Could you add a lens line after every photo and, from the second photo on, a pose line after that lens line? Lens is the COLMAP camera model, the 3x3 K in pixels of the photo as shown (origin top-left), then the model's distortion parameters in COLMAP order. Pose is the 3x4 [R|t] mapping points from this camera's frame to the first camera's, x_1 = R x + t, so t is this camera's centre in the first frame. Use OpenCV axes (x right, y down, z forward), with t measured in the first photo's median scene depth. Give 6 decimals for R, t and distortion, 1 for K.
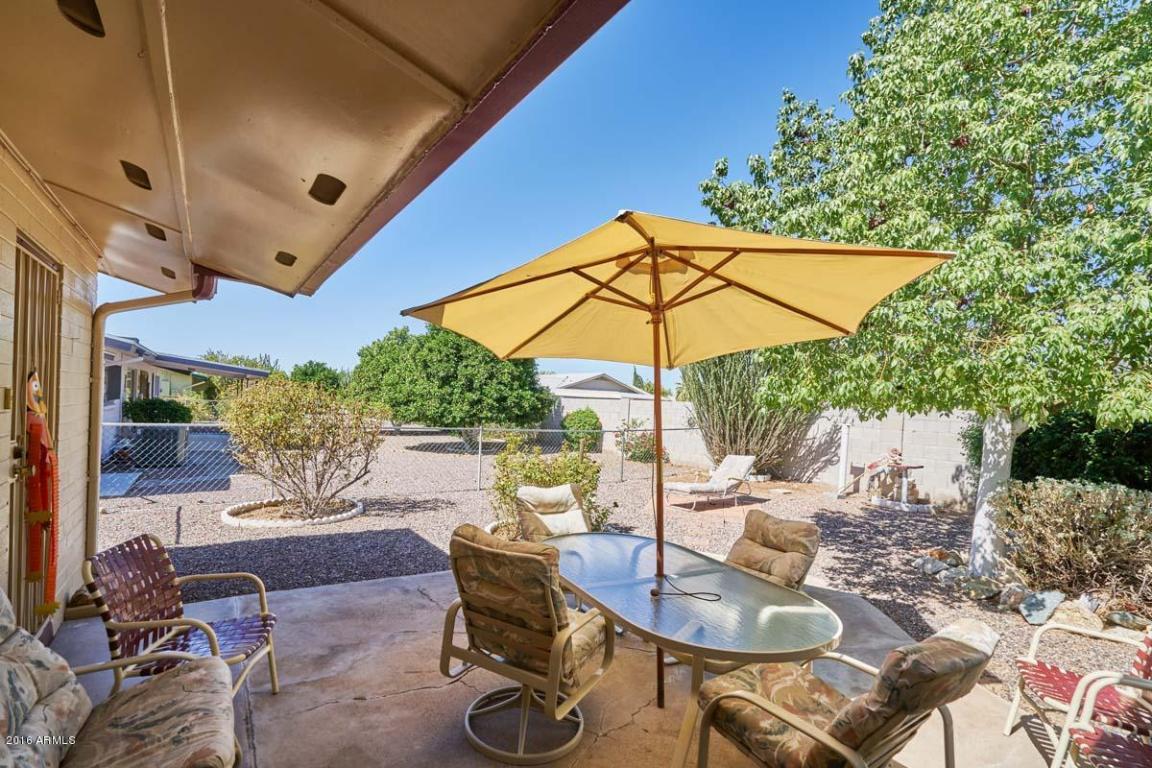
lens RADIAL K [[532.1, 0, 574.0], [0, 532.1, 388.3], [0, 0, 1]] dist [-0.000174, 0.000407]
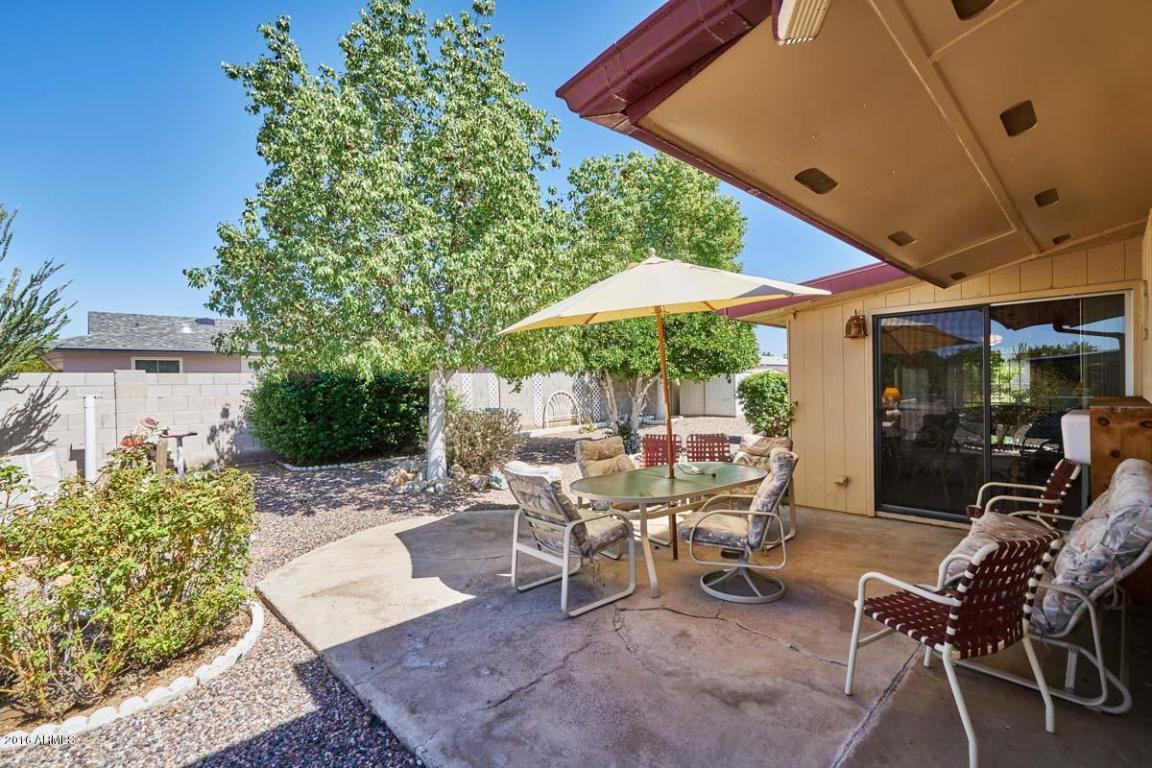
lens RADIAL K [[532.1, 0, 574.0], [0, 532.1, 388.3], [0, 0, 1]] dist [-0.000174, 0.000407]
pose [[-0.174598, -0.052102, 0.983260, -0.410480], [-0.018873, 0.998593, 0.049563, 0.007341], [-0.984459, -0.009903, -0.175336, 0.496885]]
